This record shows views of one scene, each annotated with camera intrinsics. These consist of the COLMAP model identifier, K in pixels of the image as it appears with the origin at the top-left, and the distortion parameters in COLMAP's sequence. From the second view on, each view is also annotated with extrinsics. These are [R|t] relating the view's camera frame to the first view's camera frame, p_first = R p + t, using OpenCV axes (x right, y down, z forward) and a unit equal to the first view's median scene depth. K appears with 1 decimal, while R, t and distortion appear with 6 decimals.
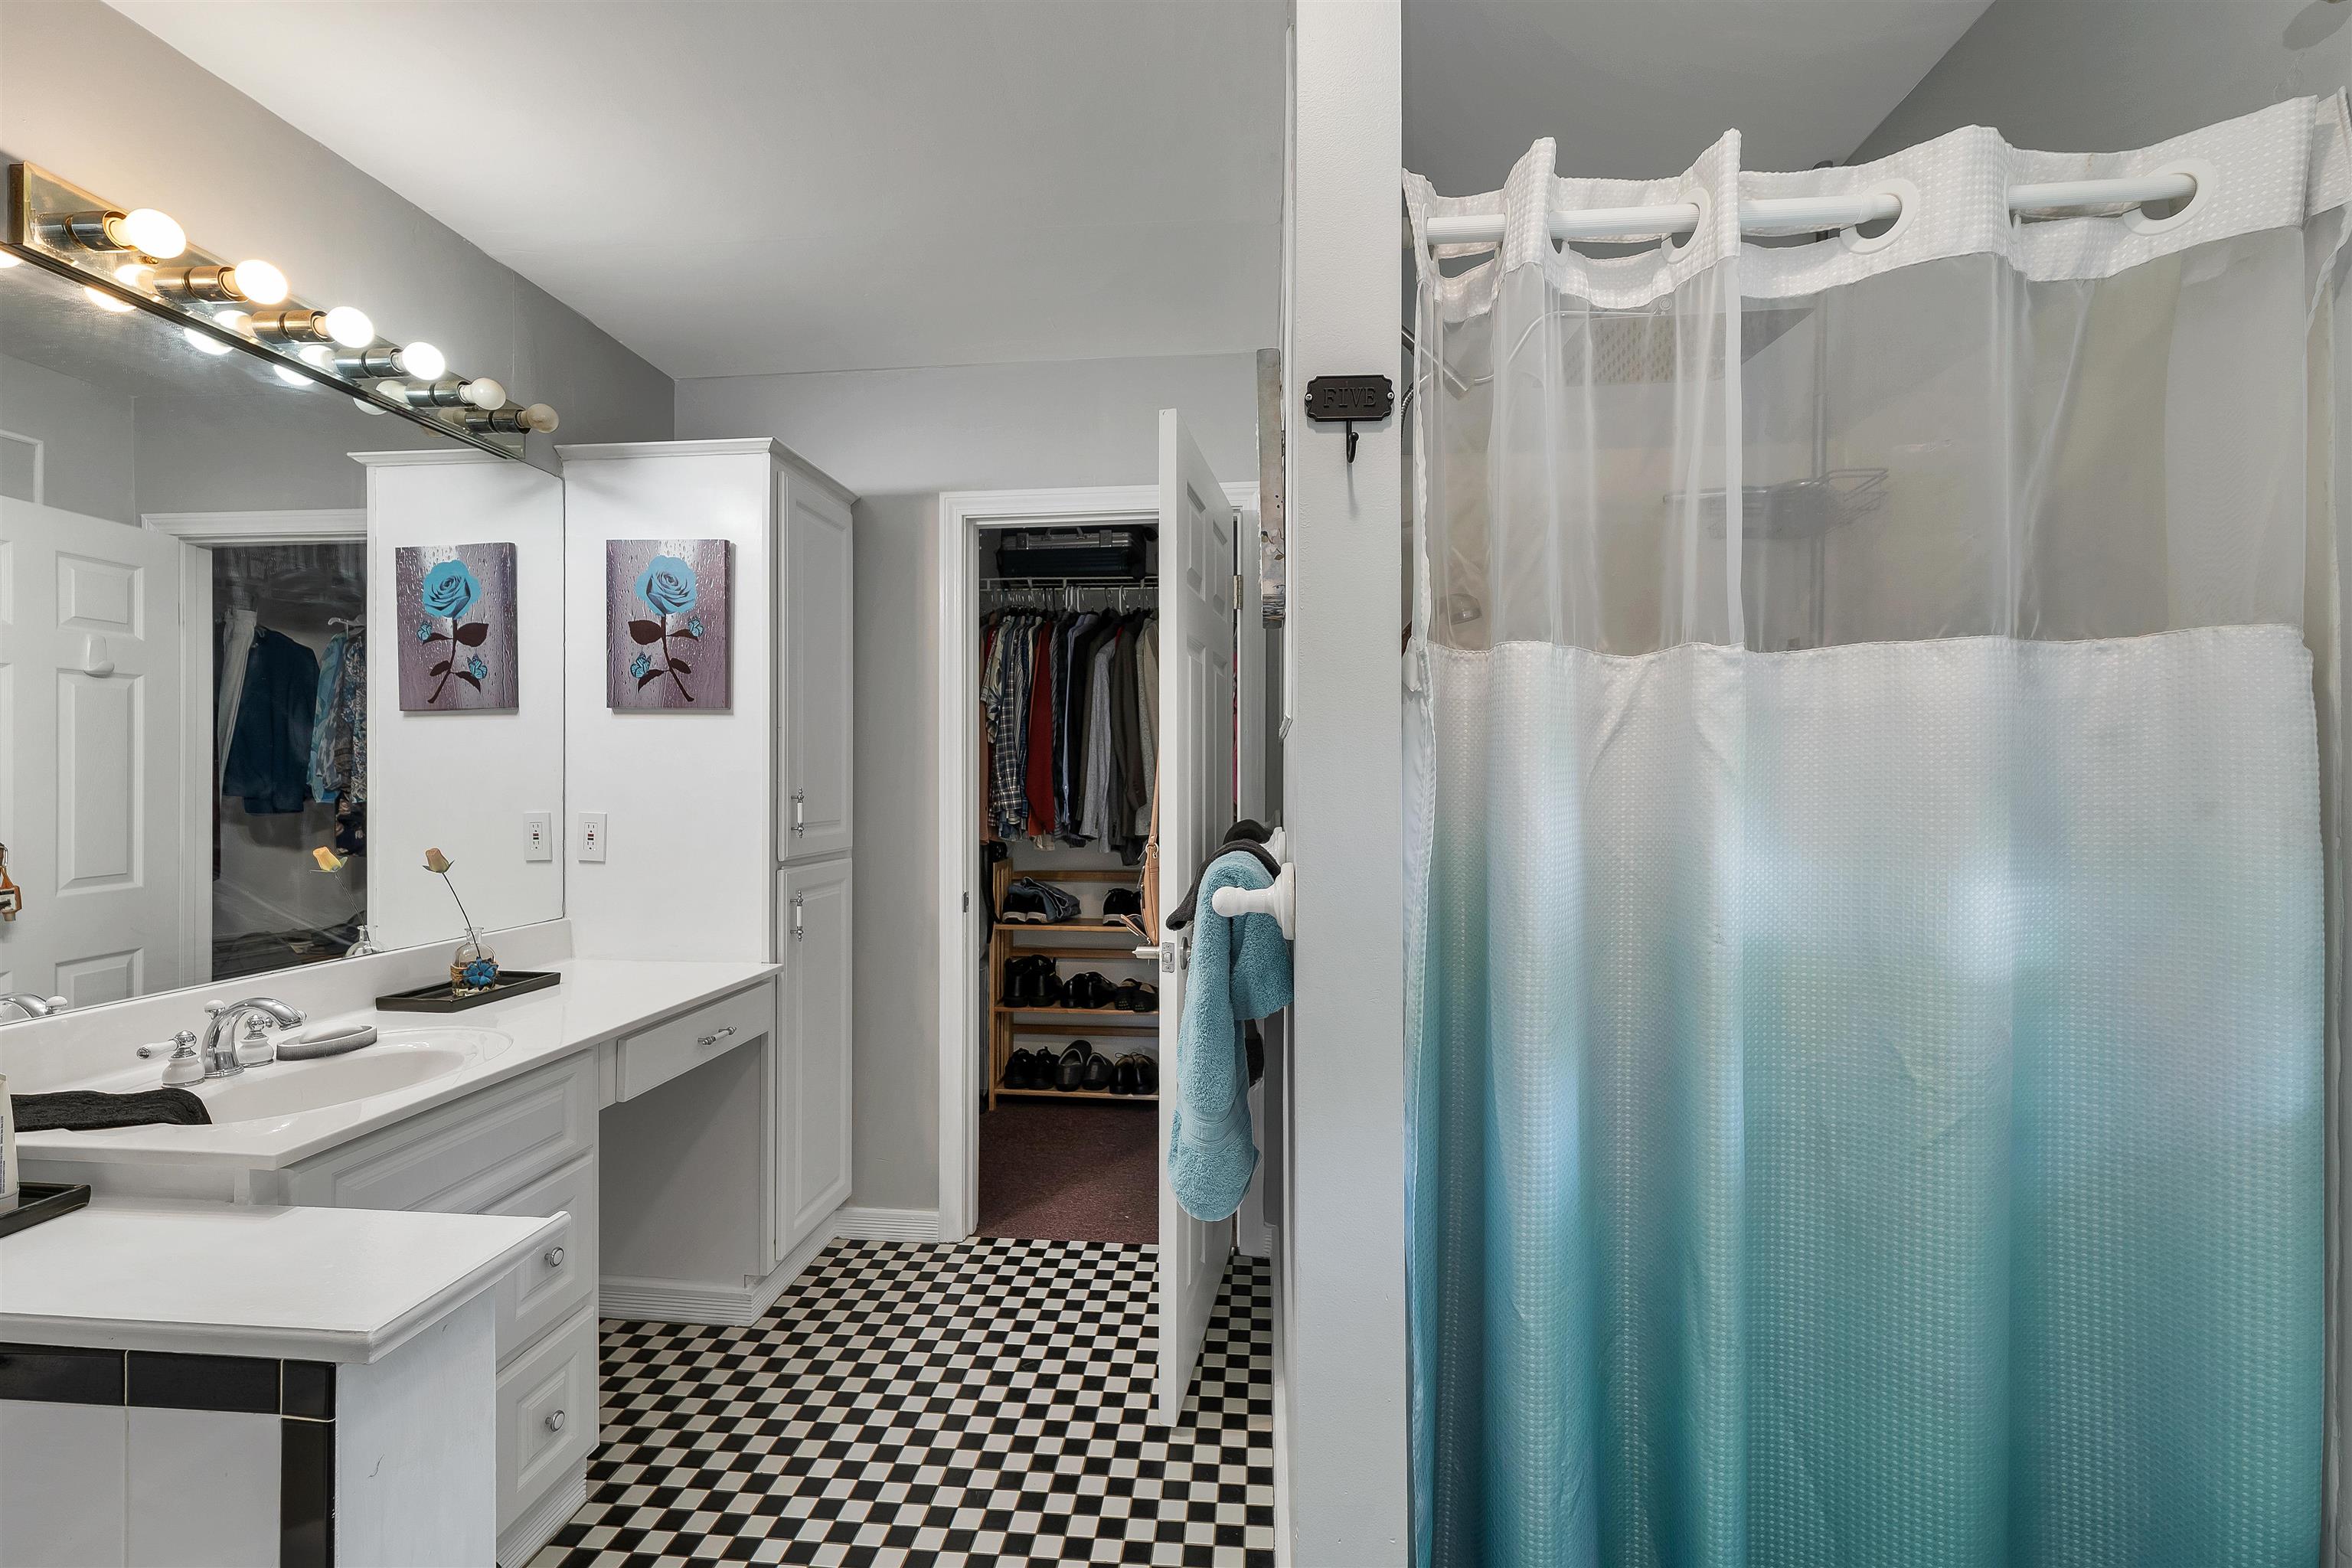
lens RADIAL K [[1004.7, 0, 1179.4], [0, 1004.7, 785.9], [0, 0, 1]] dist [0.000346, -0.000016]
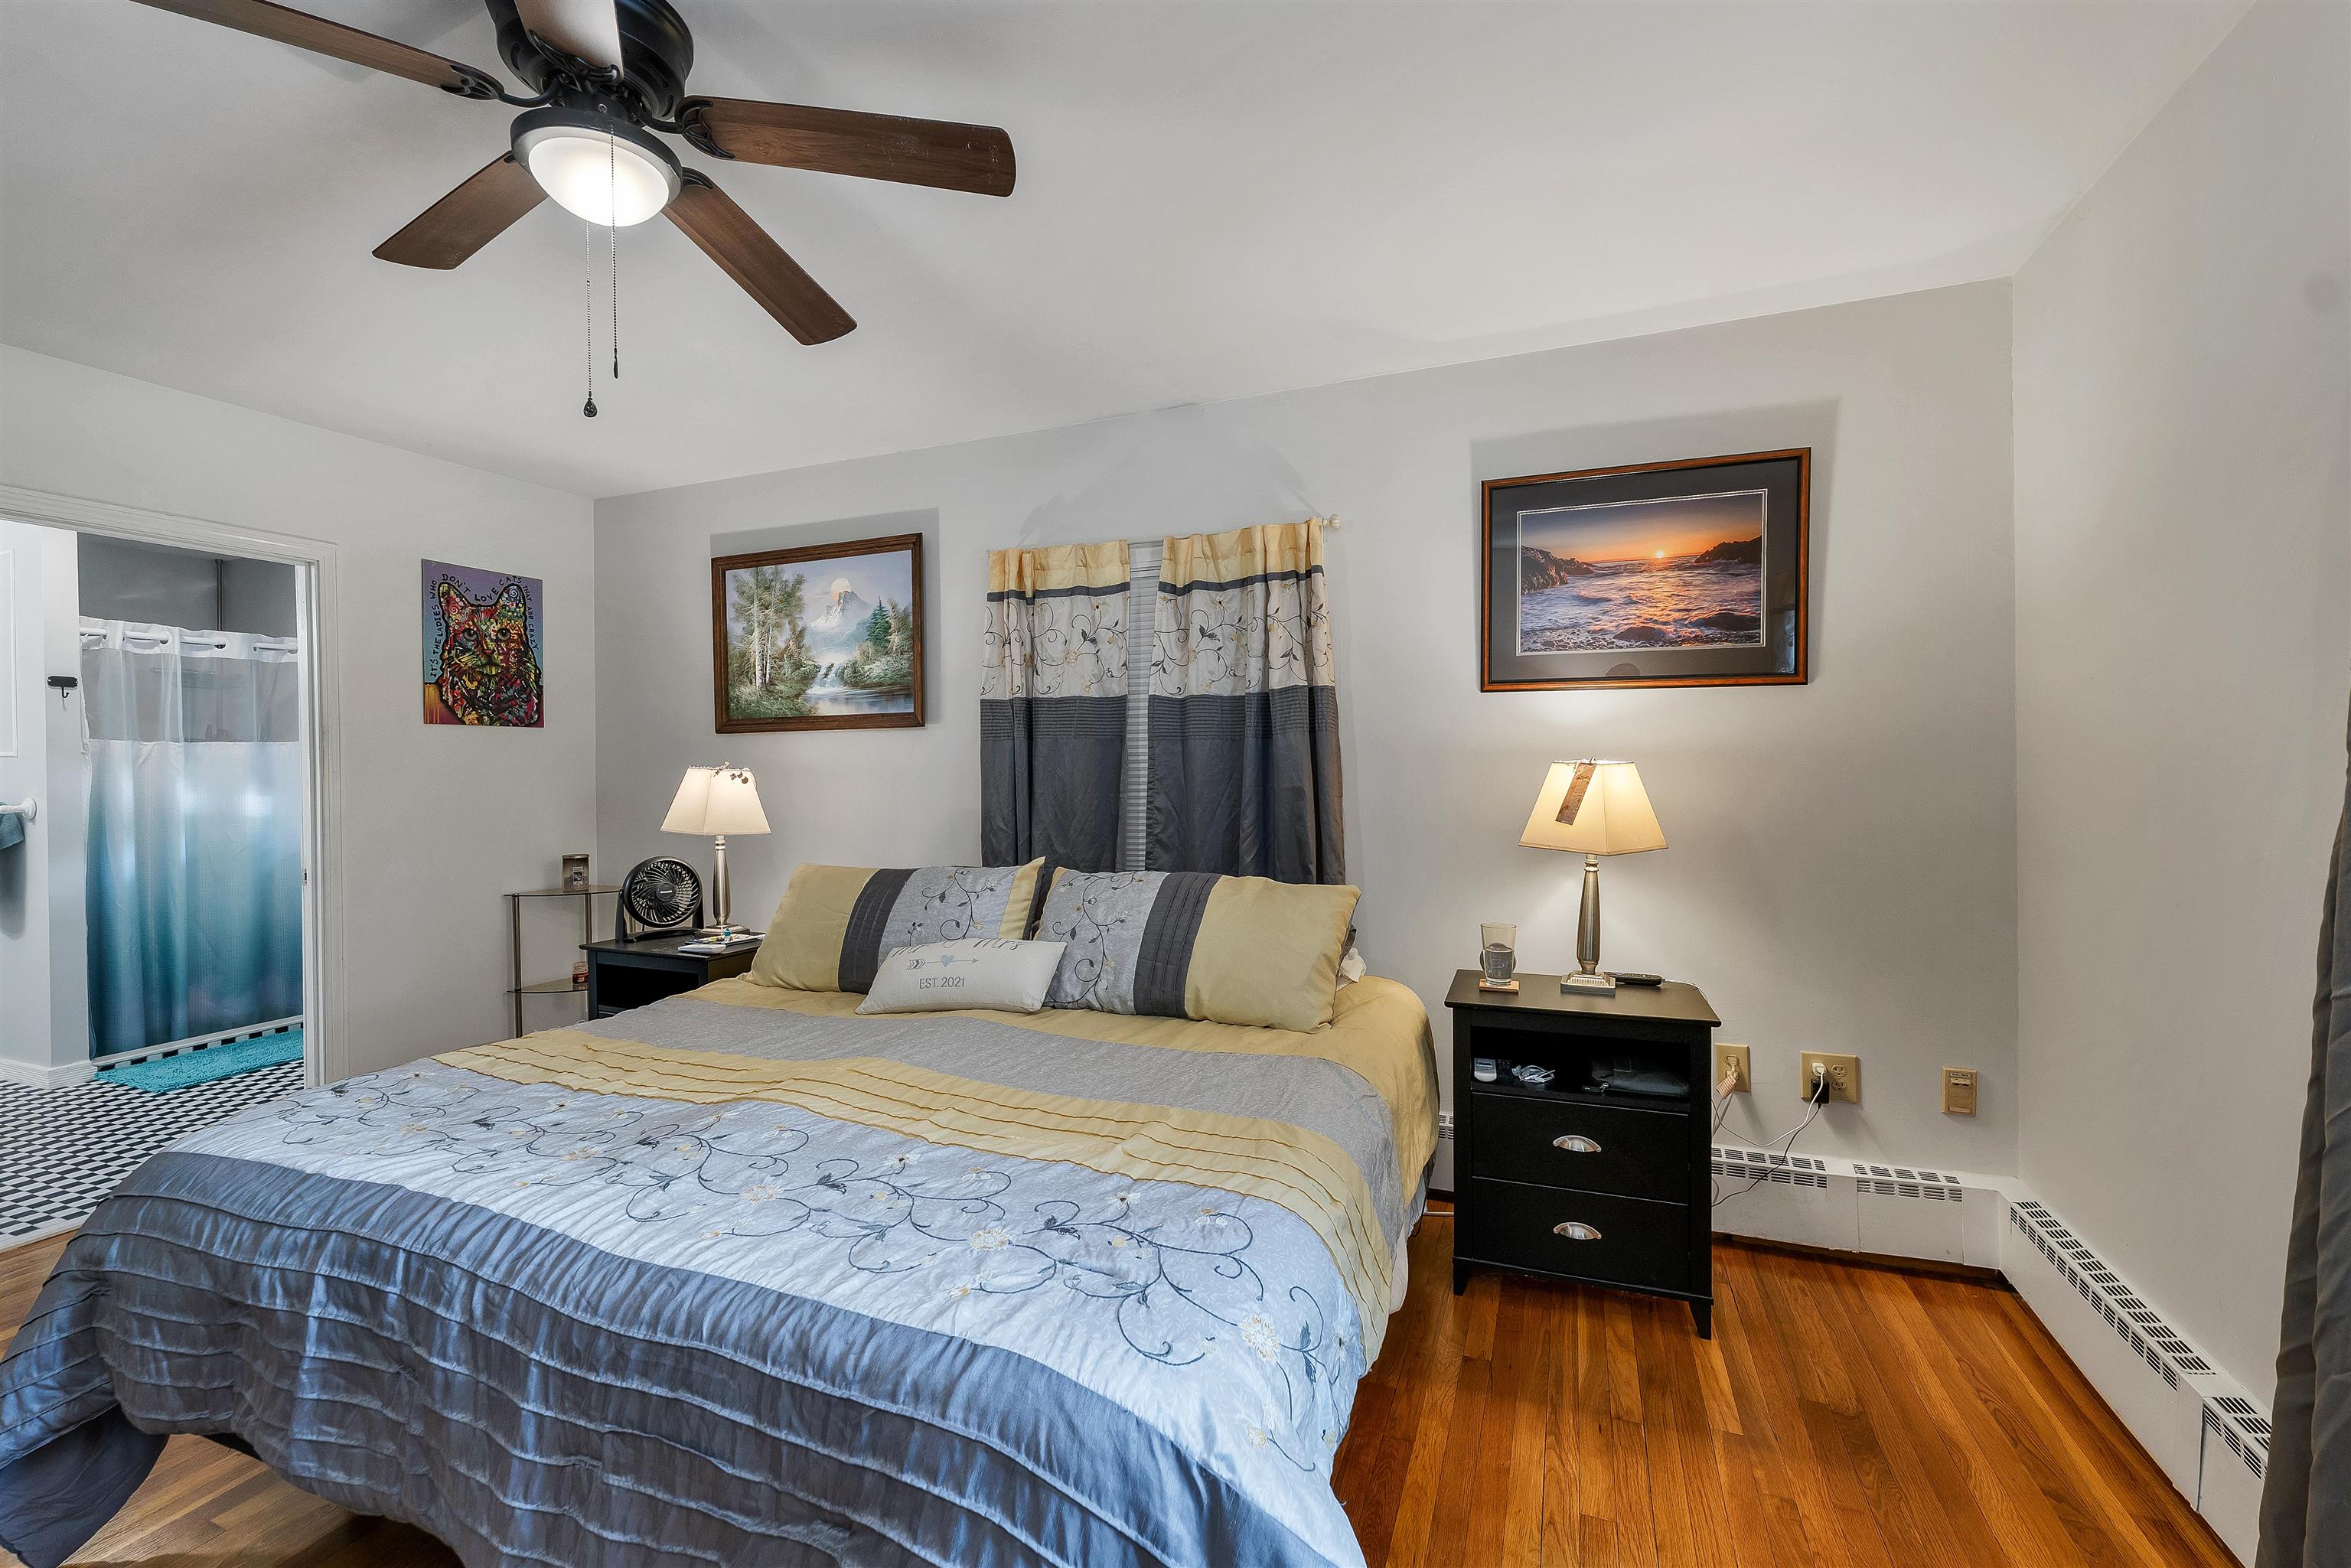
lens RADIAL K [[1004.2, 0, 1180.3], [0, 1004.2, 778.8], [0, 0, 1]] dist [0.000346, -0.000016]
pose [[0.299983, -0.011482, 0.953876, -2.237473], [0.004817, 0.999933, 0.010521, -0.006826], [-0.953933, 0.001438, 0.300018, -4.313653]]
